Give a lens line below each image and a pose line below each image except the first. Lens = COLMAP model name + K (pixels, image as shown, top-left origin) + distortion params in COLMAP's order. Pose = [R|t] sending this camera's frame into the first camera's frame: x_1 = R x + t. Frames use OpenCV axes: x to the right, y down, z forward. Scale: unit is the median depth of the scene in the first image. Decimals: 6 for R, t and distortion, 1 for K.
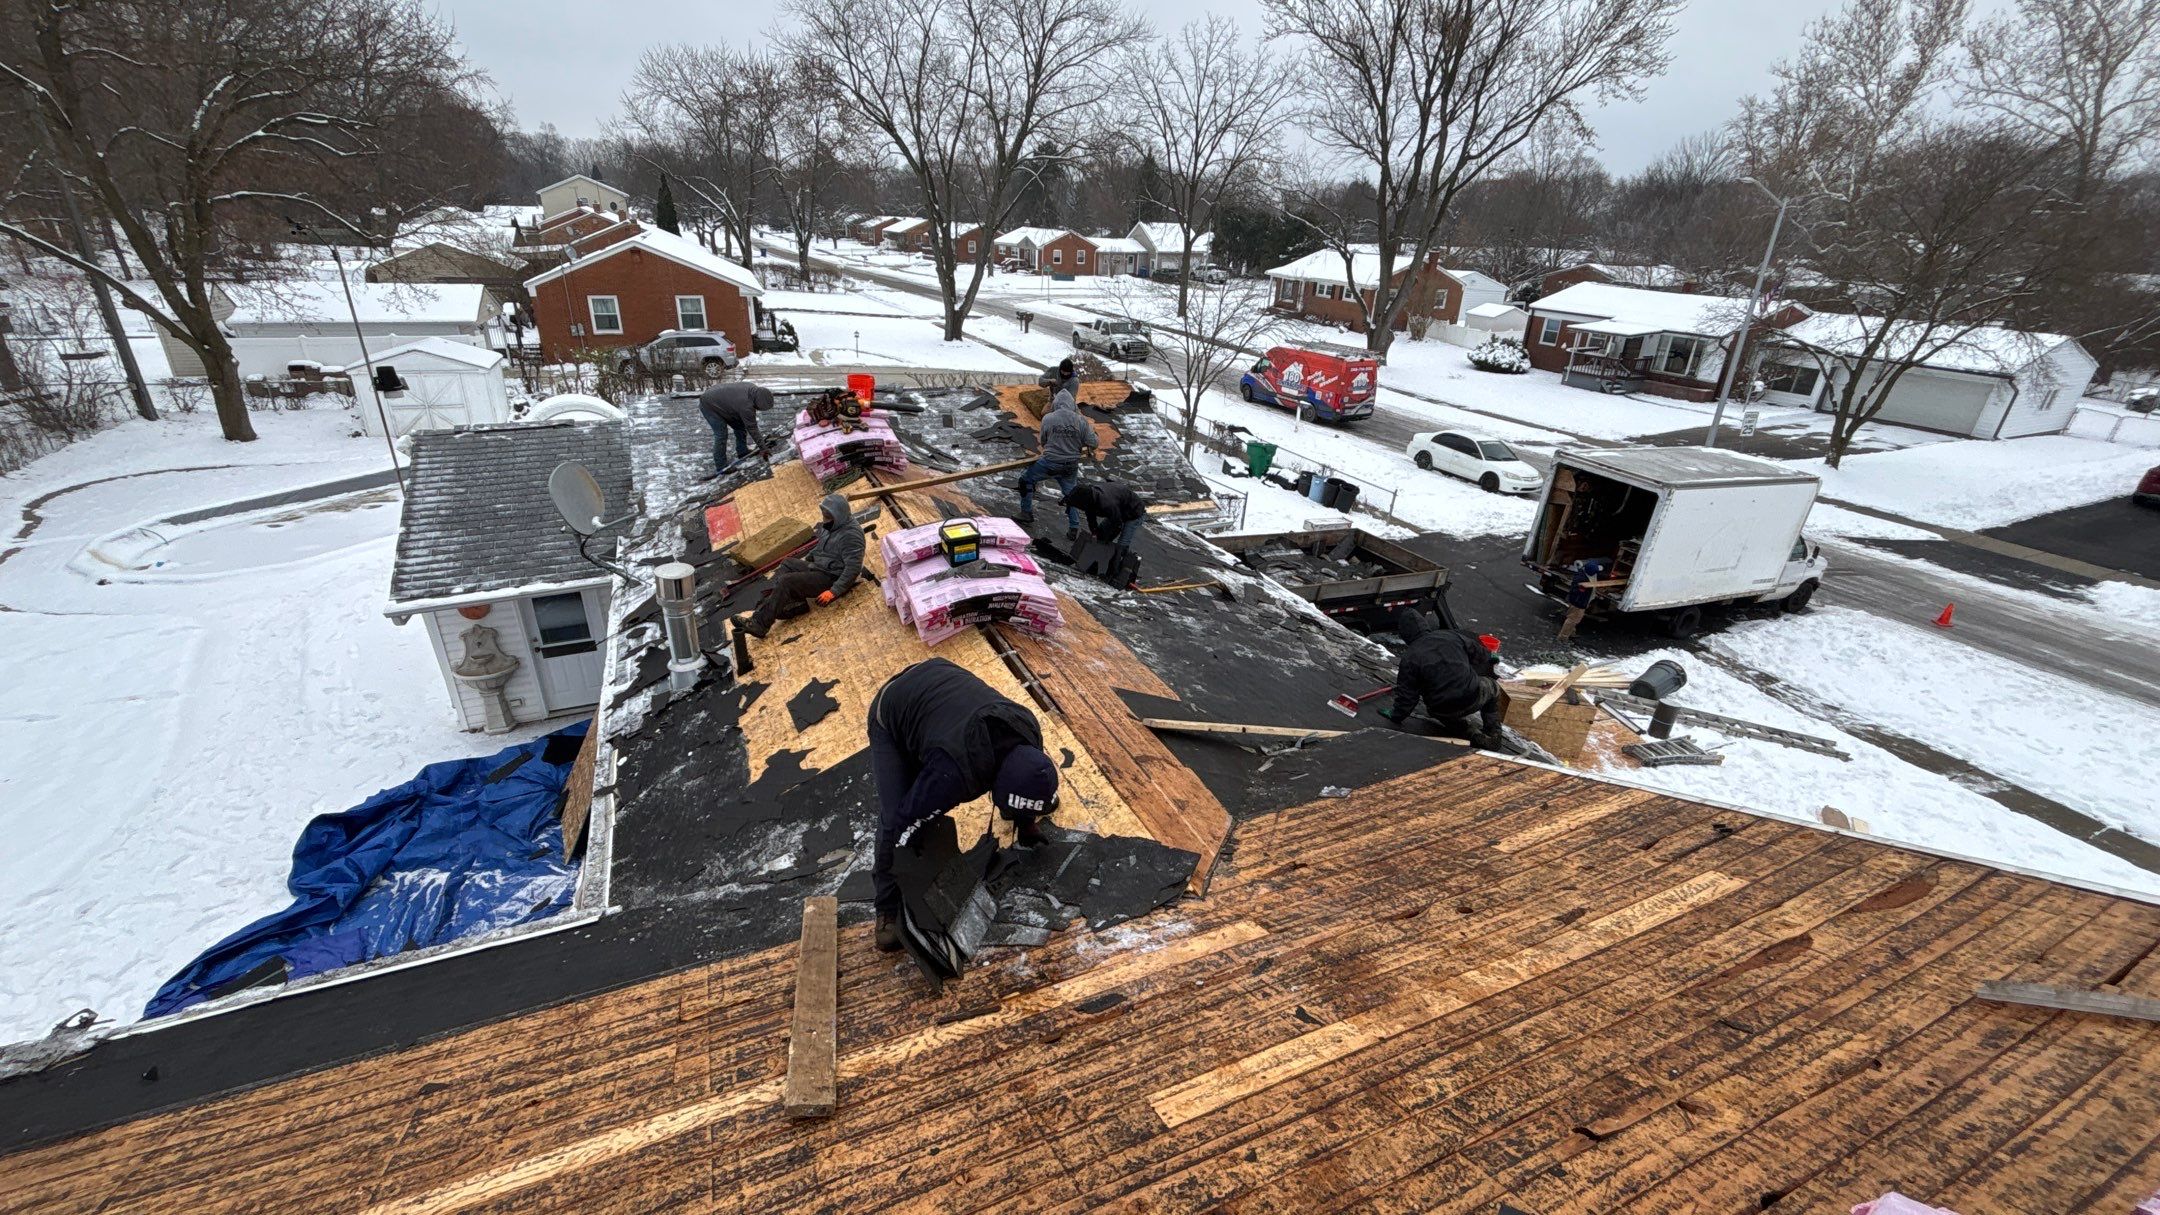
lens RADIAL K [[845.5, 0, 1067.5], [0, 845.5, 607.2], [0, 0, 1]] dist [-0.001806, 0.000145]
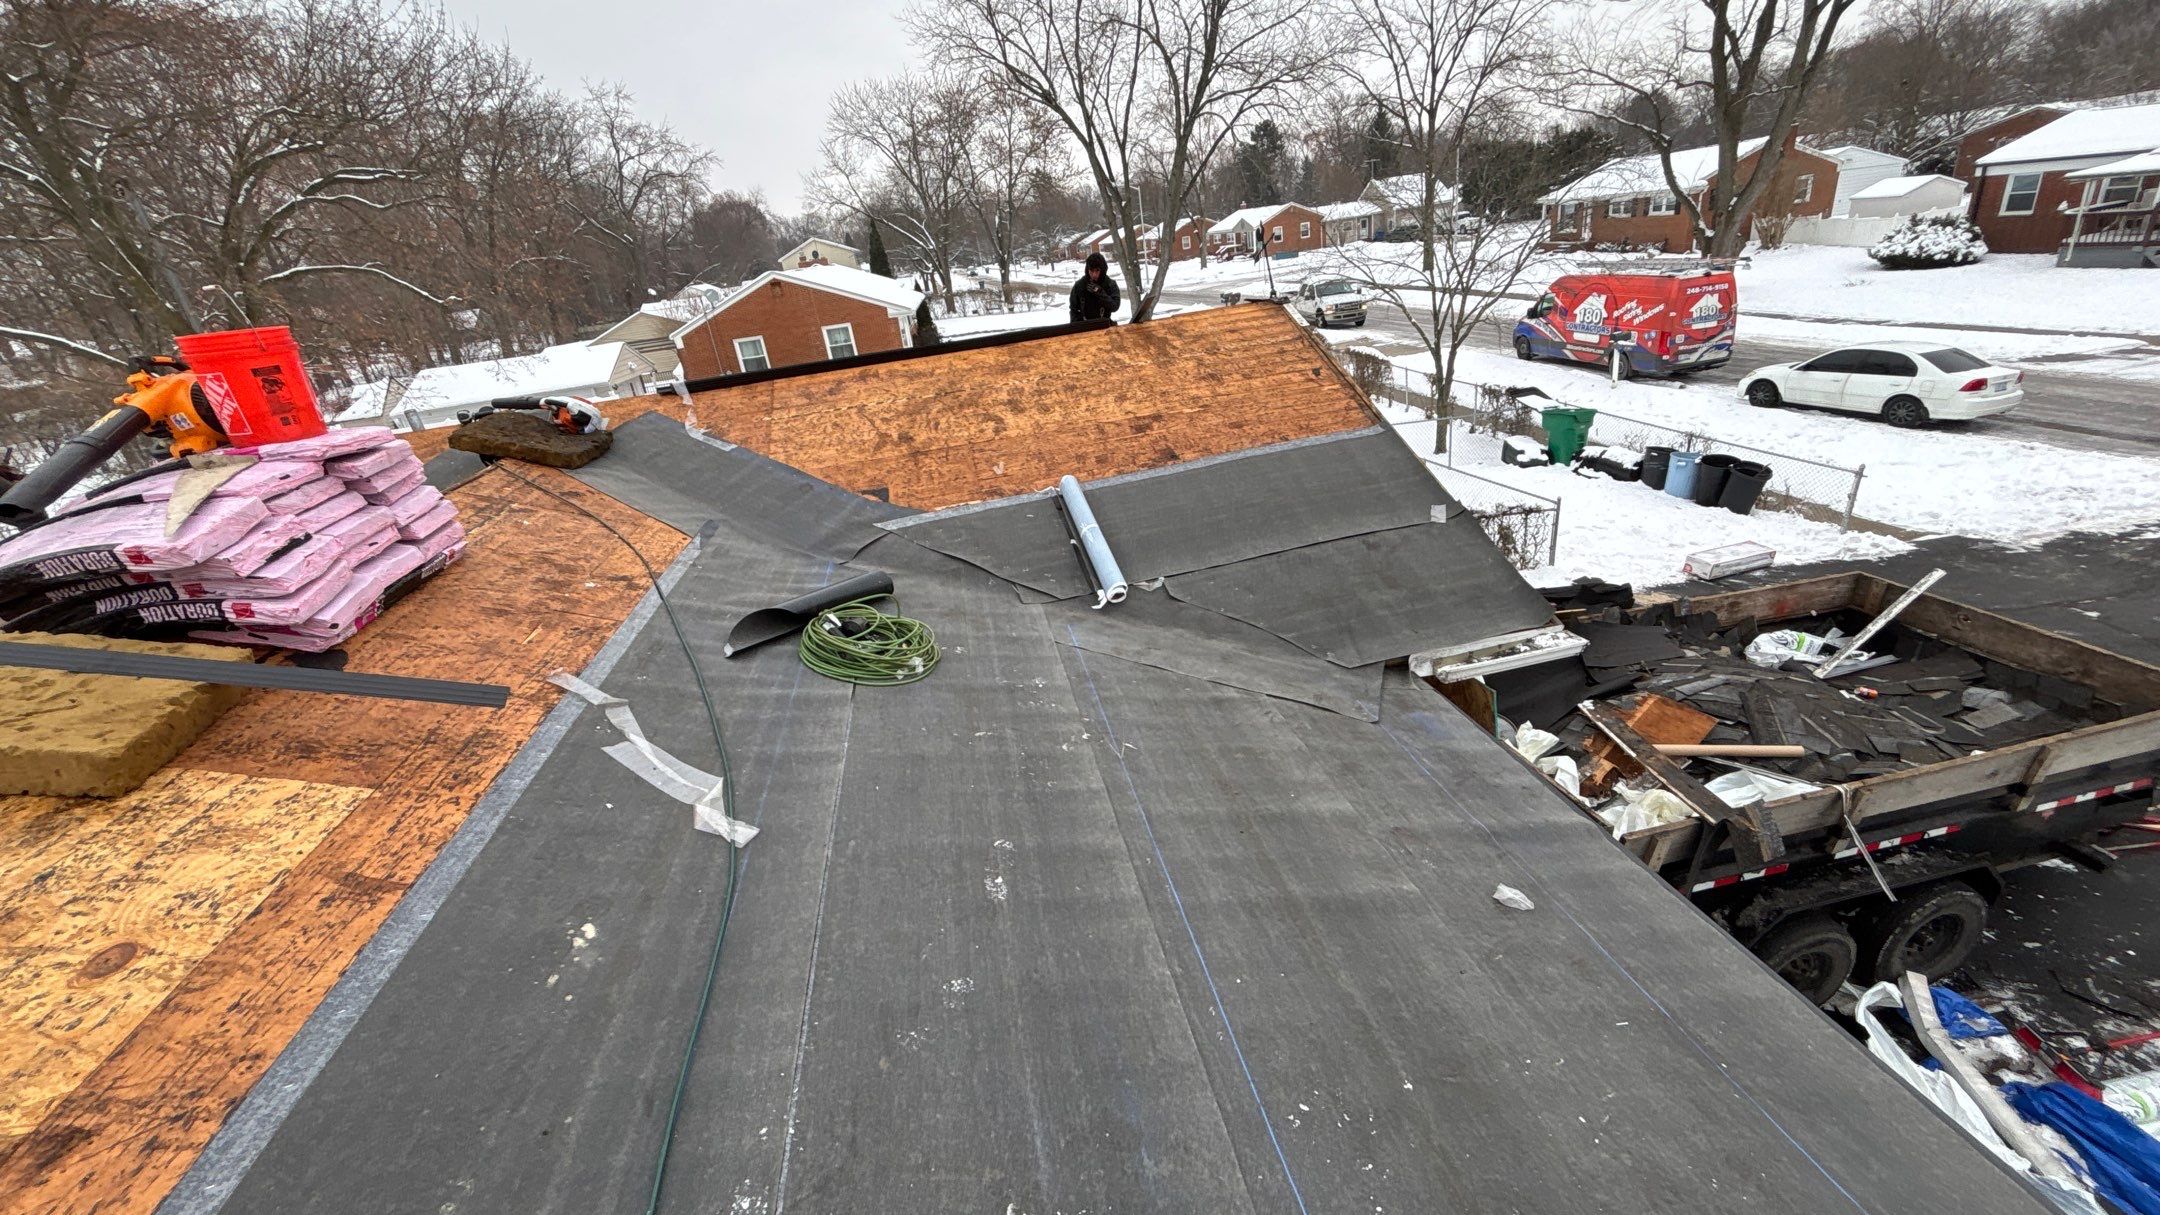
lens RADIAL K [[833.7, 0, 1080.0], [0, 833.7, 607.5], [0, 0, 1]] dist [-0.016206, 0.000196]
pose [[0.958235, -0.054030, -0.280832, 0.035285], [0.052799, 0.998534, -0.011953, -0.043419], [0.281066, -0.003374, 0.959683, 0.227962]]
